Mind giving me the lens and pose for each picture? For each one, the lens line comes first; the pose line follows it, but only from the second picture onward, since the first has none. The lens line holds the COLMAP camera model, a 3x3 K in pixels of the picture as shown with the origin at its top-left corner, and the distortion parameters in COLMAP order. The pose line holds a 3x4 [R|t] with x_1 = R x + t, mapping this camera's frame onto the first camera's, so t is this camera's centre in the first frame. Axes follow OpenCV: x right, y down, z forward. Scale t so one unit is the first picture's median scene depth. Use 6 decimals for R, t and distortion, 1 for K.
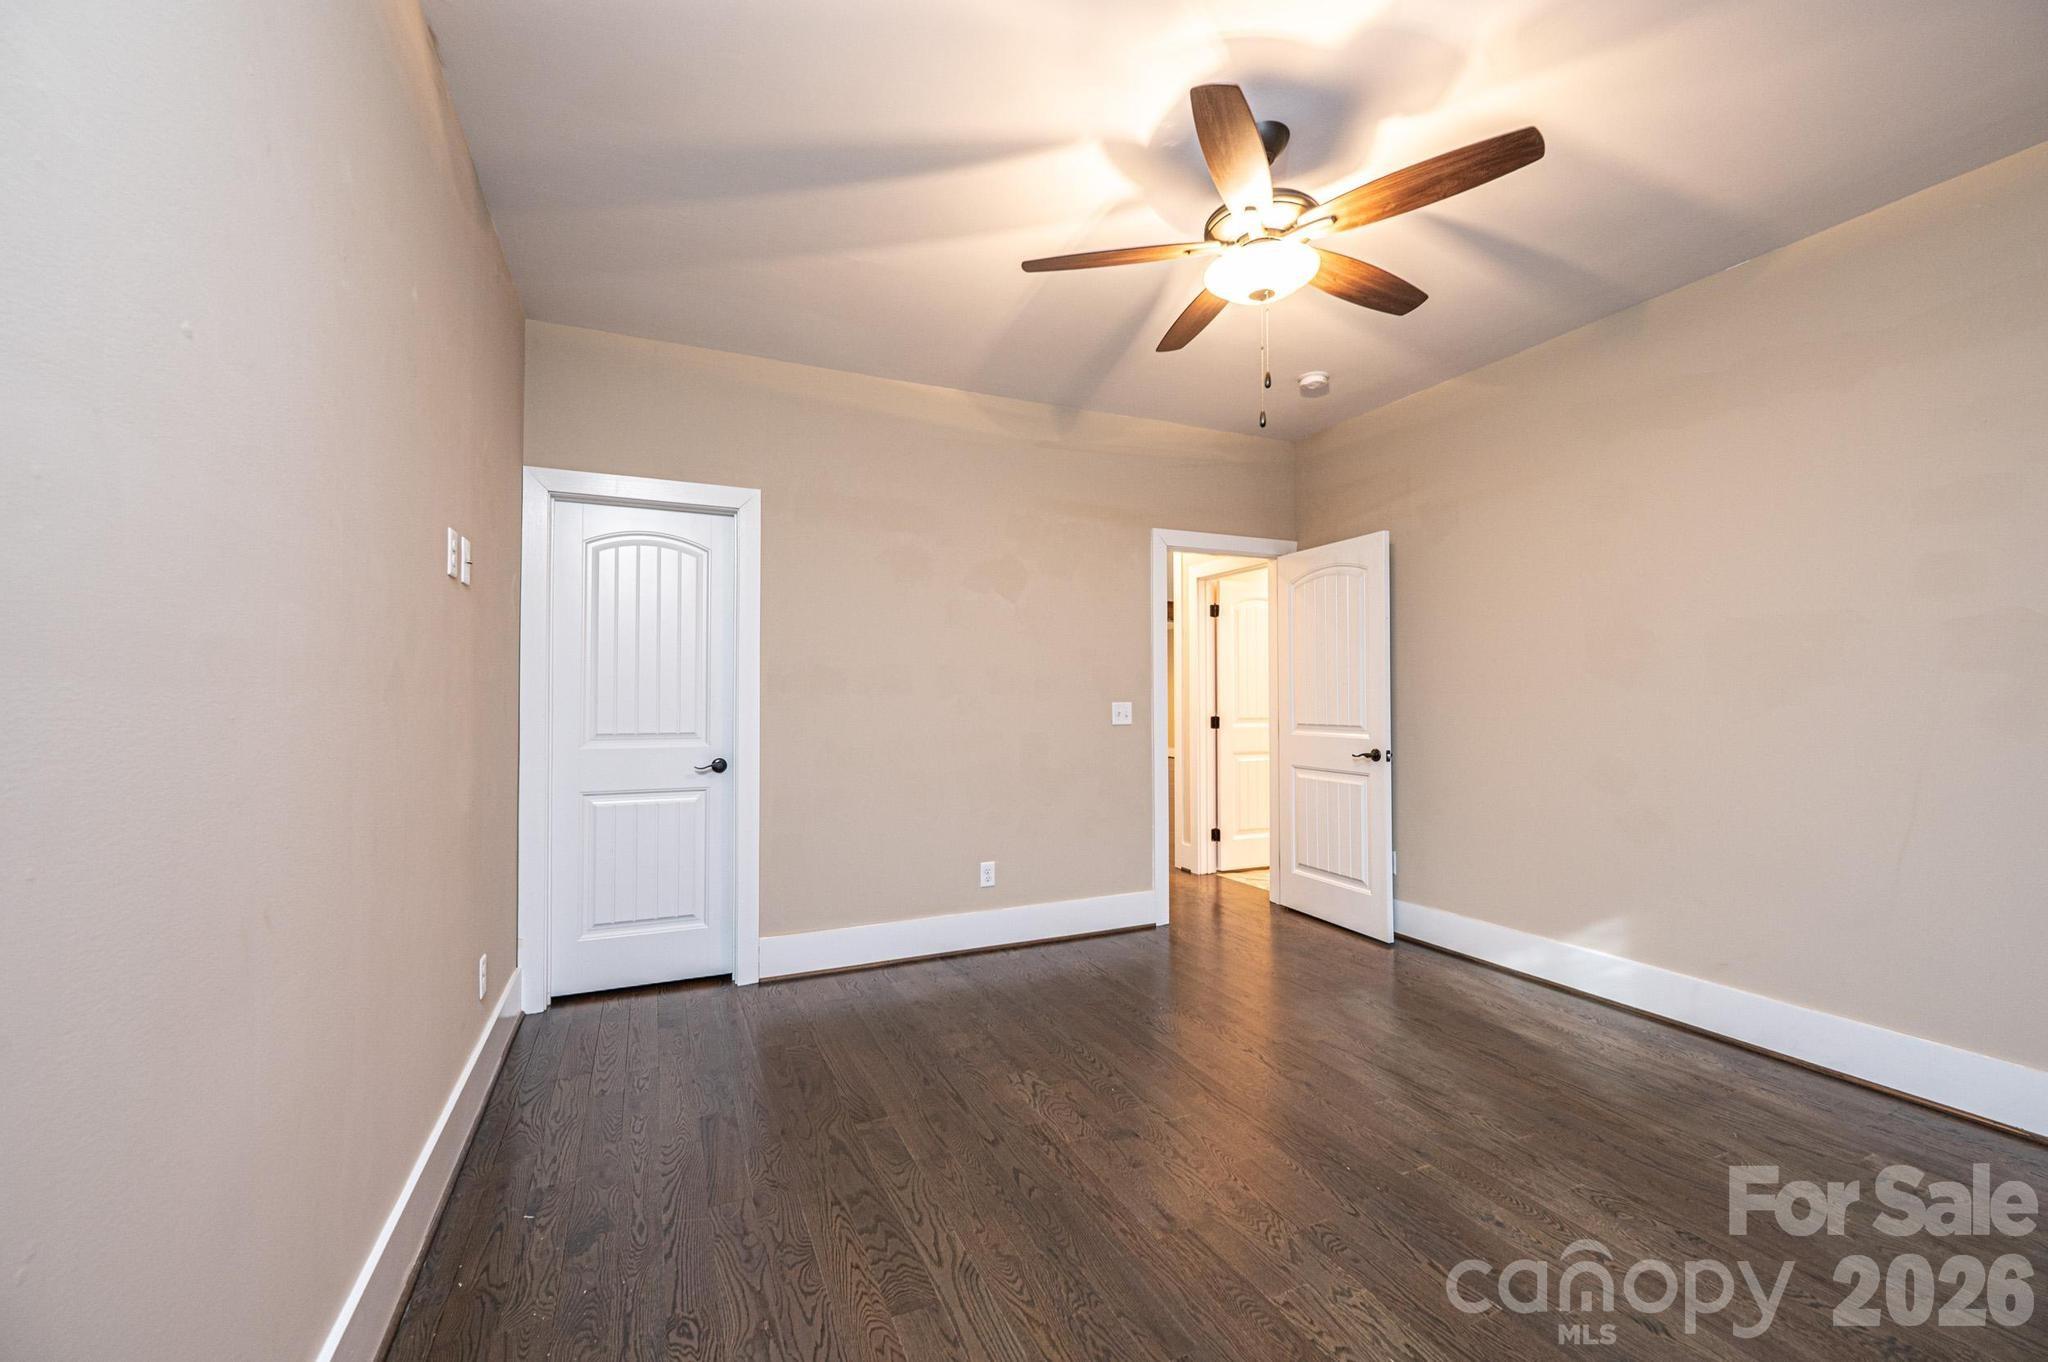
lens RADIAL K [[815.8, 0, 1021.8], [0, 815.8, 685.1], [0, 0, 1]] dist [0.002275, -0.000609]
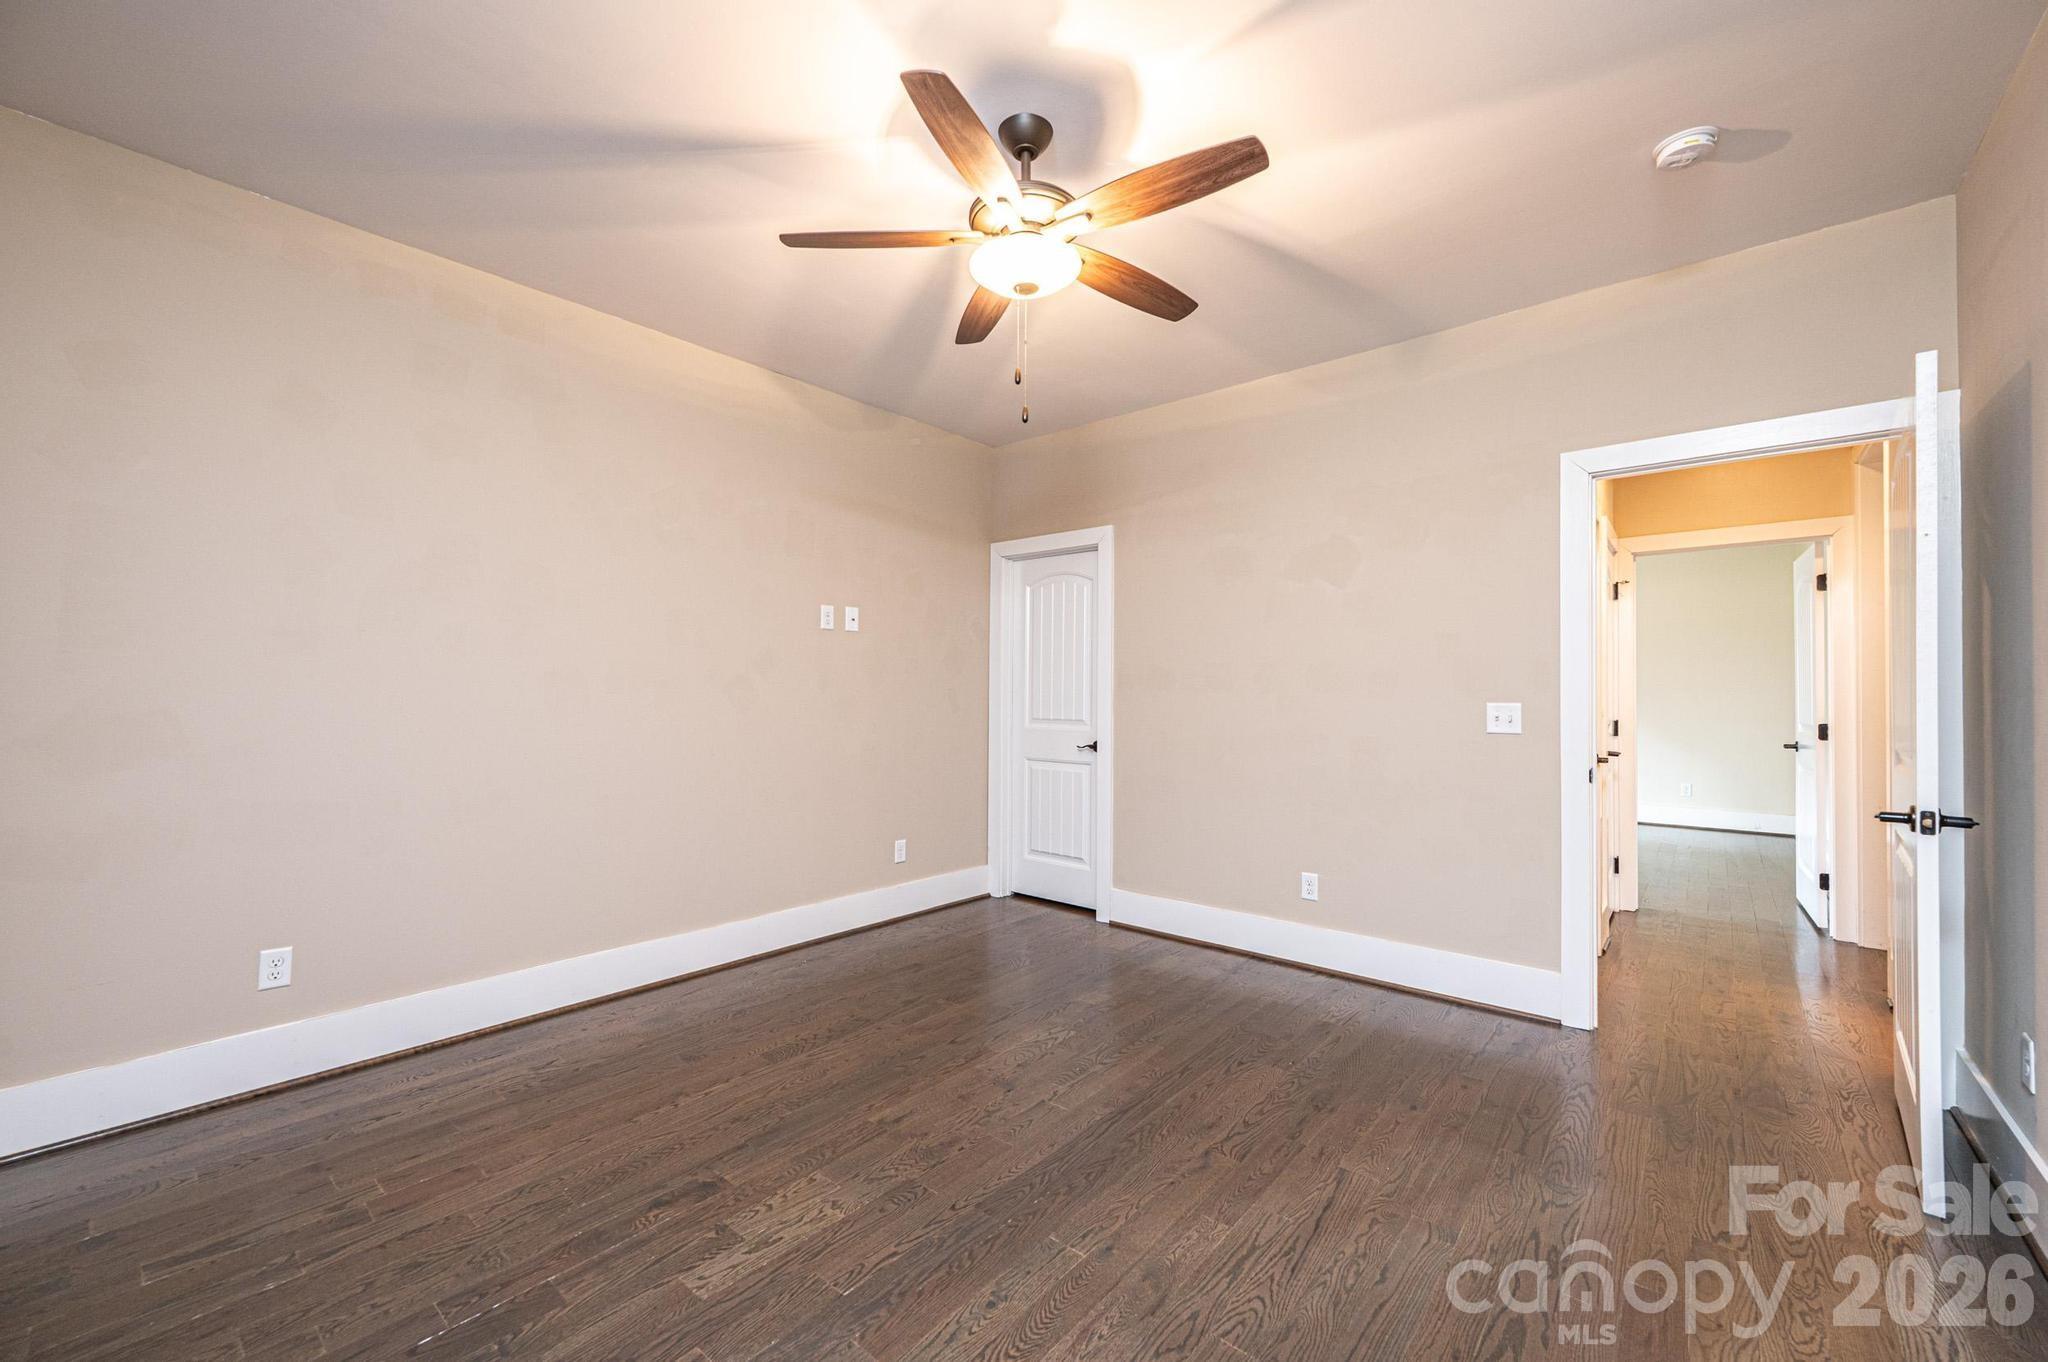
lens RADIAL K [[815.8, 0, 1023.3], [0, 815.8, 675.8], [0, 0, 1]] dist [0.002275, -0.000609]
pose [[0.423519, -0.013392, -0.905788, 0.742582], [0.006978, 0.999909, -0.011521, 0.002643], [0.905860, -0.001442, 0.423574, 0.354900]]
